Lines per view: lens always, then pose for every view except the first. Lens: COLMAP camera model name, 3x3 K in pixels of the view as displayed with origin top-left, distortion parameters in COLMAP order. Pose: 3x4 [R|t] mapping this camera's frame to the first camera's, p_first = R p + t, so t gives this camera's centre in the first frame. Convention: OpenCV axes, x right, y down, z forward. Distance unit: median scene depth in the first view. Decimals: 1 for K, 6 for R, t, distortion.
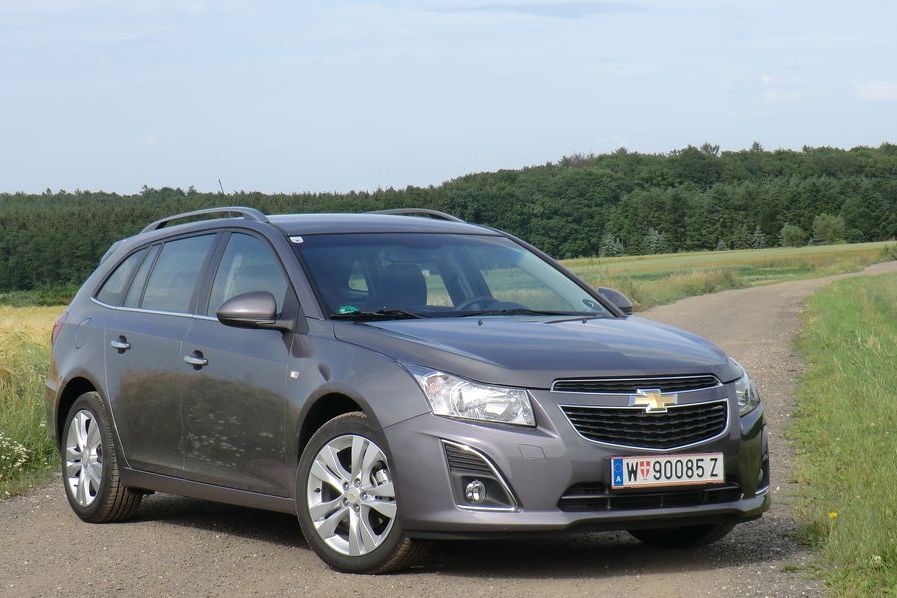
lens RADIAL K [[2444.5, 0, 451.8], [0, 2444.5, 306.2], [0, 0, 1]] dist [-0.124357, 0.000000]
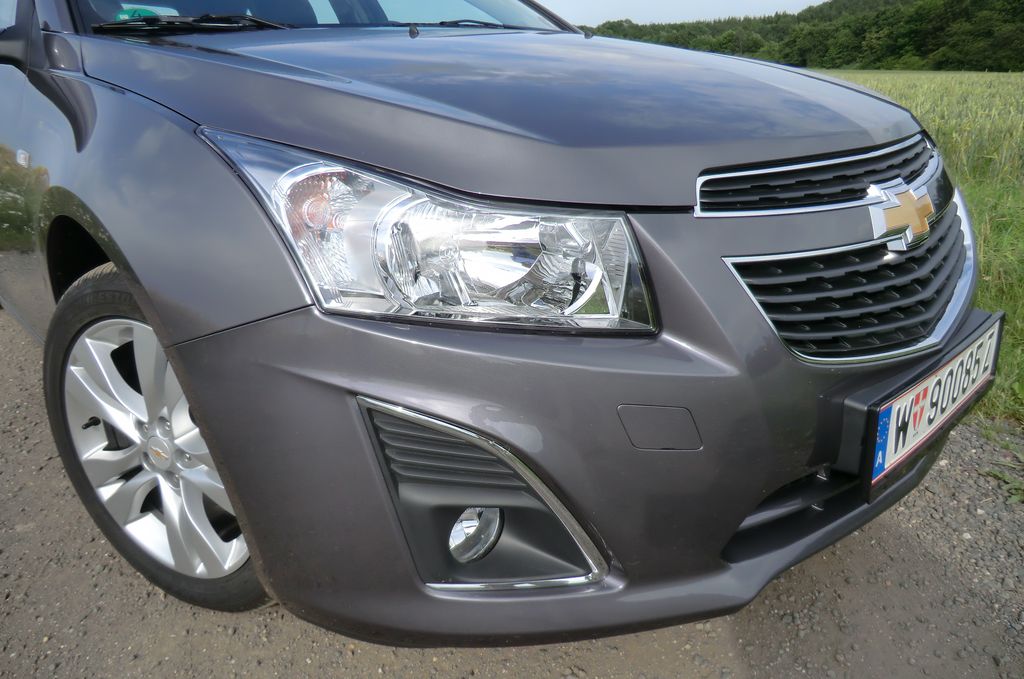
lens RADIAL K [[730.7, 0, 512.3], [0, 730.7, 344.4], [0, 0, 1]] dist [-0.006444, 0.005624]
pose [[0.978862, -0.090892, 0.183213, -0.001150], [0.024749, 0.941879, 0.335039, 0.015918], [-0.203017, -0.323423, 0.924219, 0.785147]]
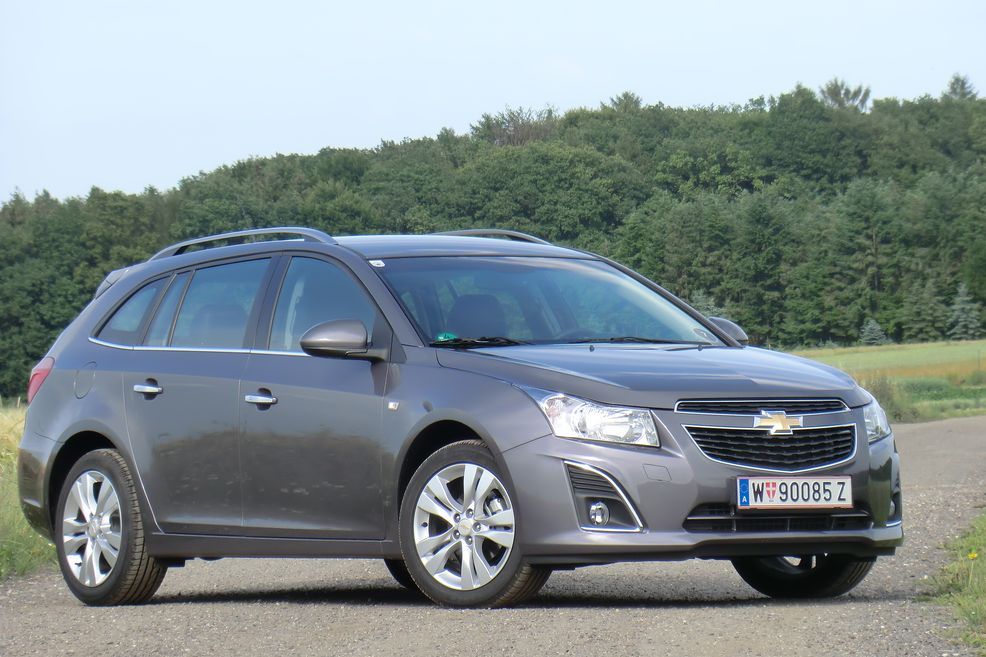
lens RADIAL K [[6245.0, 0, 524.7], [0, 6245.0, 333.2], [0, 0, 1]] dist [1.842170, 0.000000]
pose [[0.998501, -0.004173, 0.054575, -0.135272], [0.005589, 0.999651, -0.025822, 0.058426], [-0.054448, 0.026088, 0.998176, -1.303648]]
